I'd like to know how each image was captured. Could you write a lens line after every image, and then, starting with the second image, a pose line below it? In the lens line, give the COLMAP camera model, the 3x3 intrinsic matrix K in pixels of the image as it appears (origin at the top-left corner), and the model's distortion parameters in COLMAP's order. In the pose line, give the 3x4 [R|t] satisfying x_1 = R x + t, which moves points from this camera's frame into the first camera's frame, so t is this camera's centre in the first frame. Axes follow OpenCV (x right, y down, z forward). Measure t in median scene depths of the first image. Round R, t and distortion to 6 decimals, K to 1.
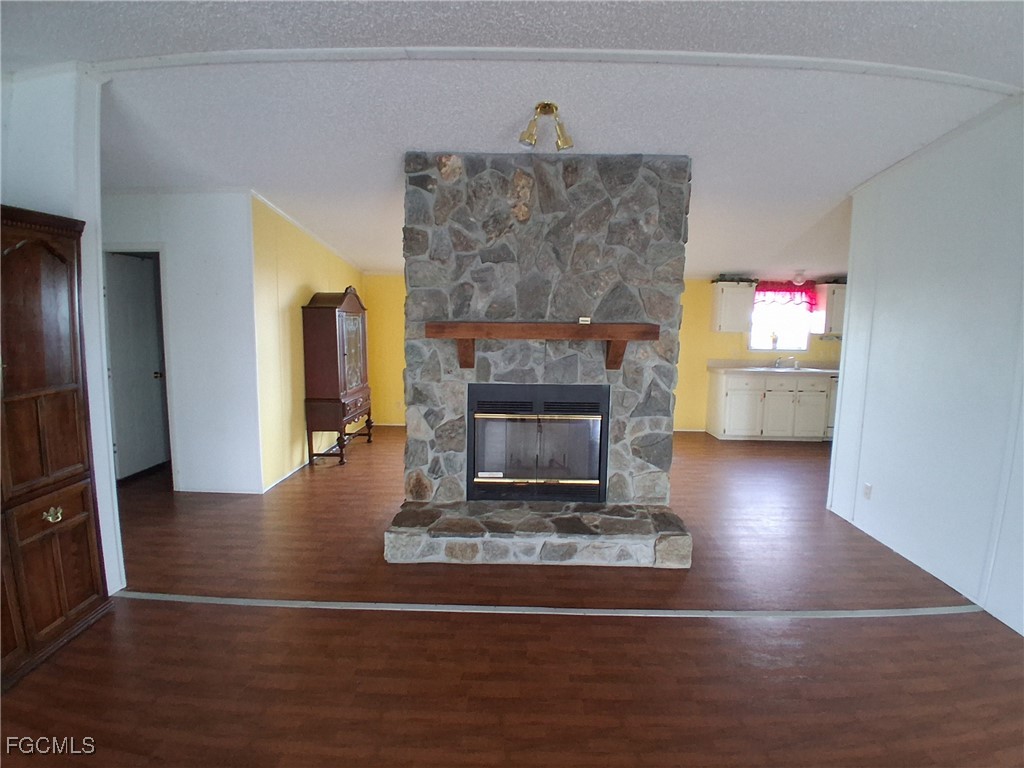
lens RADIAL K [[505.8, 0, 518.9], [0, 505.8, 381.9], [0, 0, 1]] dist [0.005946, -0.046521]
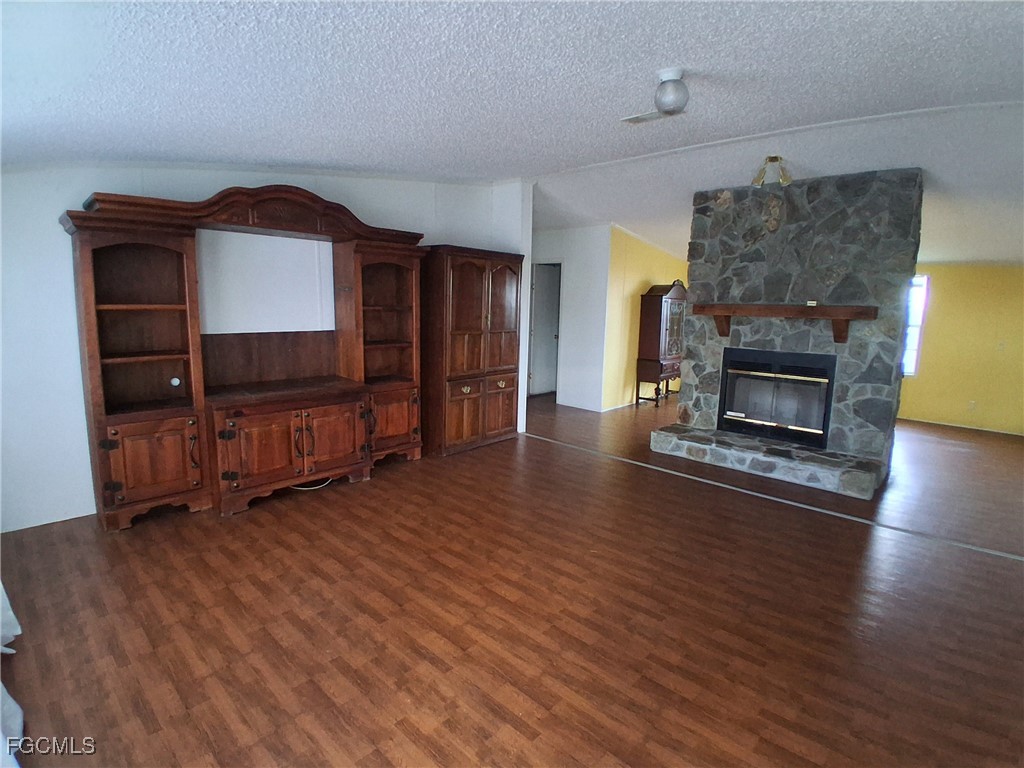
lens RADIAL K [[505.8, 0, 518.9], [0, 505.8, 381.9], [0, 0, 1]] dist [0.005946, -0.046521]
pose [[0.744228, 0.104331, -0.659727, 0.436942], [-0.090265, 0.994374, 0.055427, 0.076038], [0.661798, 0.018300, 0.749459, -0.474400]]
